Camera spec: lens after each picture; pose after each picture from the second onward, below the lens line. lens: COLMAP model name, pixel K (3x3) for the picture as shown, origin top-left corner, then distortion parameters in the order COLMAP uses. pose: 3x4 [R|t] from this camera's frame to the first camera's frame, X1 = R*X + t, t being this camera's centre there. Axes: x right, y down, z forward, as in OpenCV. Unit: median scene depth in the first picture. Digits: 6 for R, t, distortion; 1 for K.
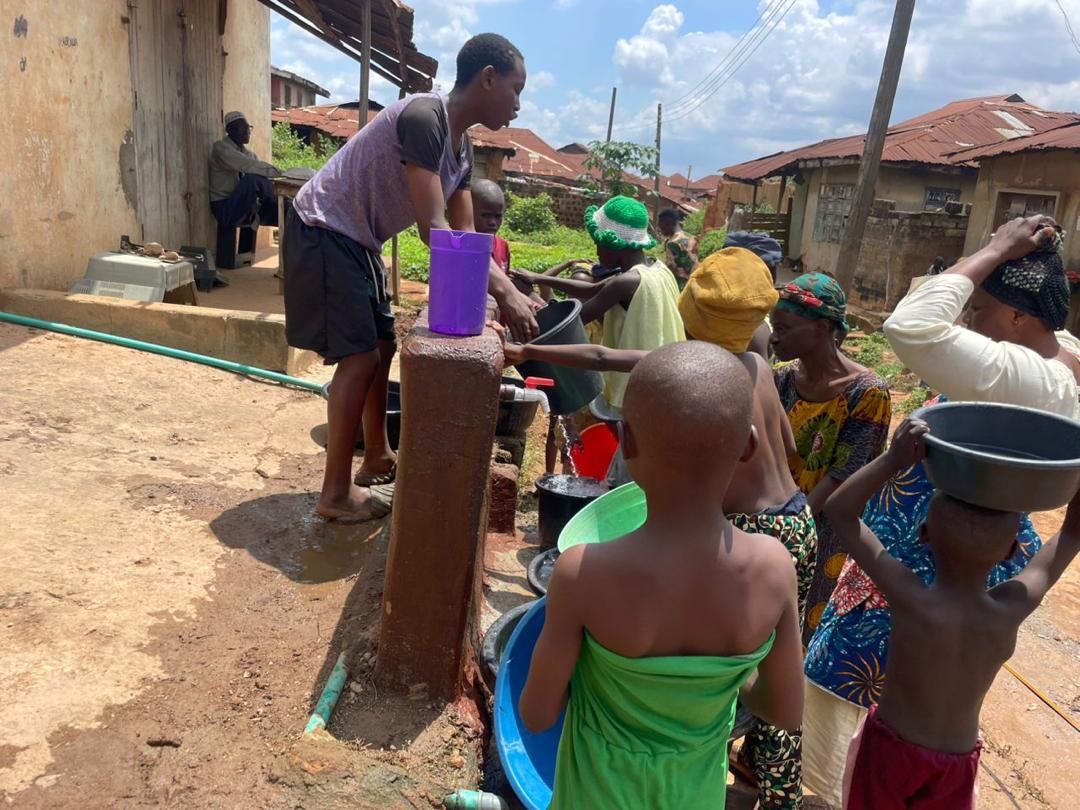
lens RADIAL K [[836.0, 0, 544.3], [0, 836.0, 406.1], [0, 0, 1]] dist [0.060791, -0.062725]
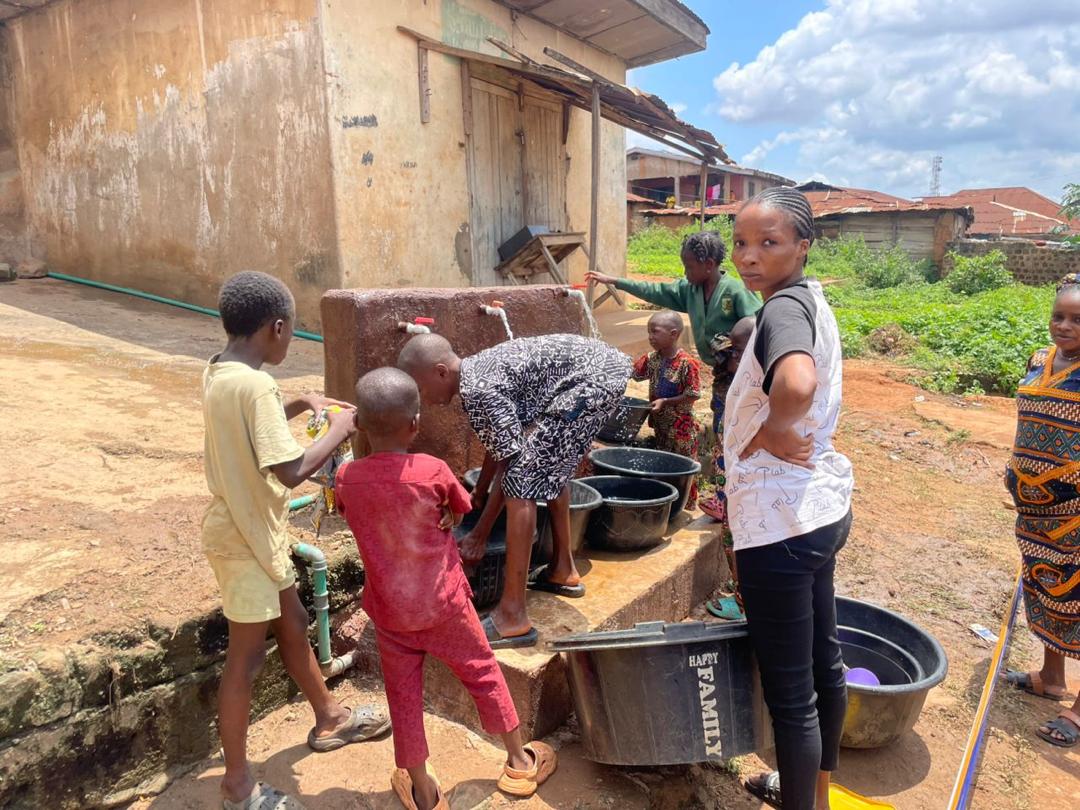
lens RADIAL K [[836.0, 0, 541.7], [0, 836.0, 407.4], [0, 0, 1]] dist [0.060791, -0.062725]
pose [[0.843765, -0.005280, -0.536687, 0.318068], [-0.049593, 0.994907, -0.087756, 0.080801], [0.534416, 0.100661, 0.839206, -0.044348]]
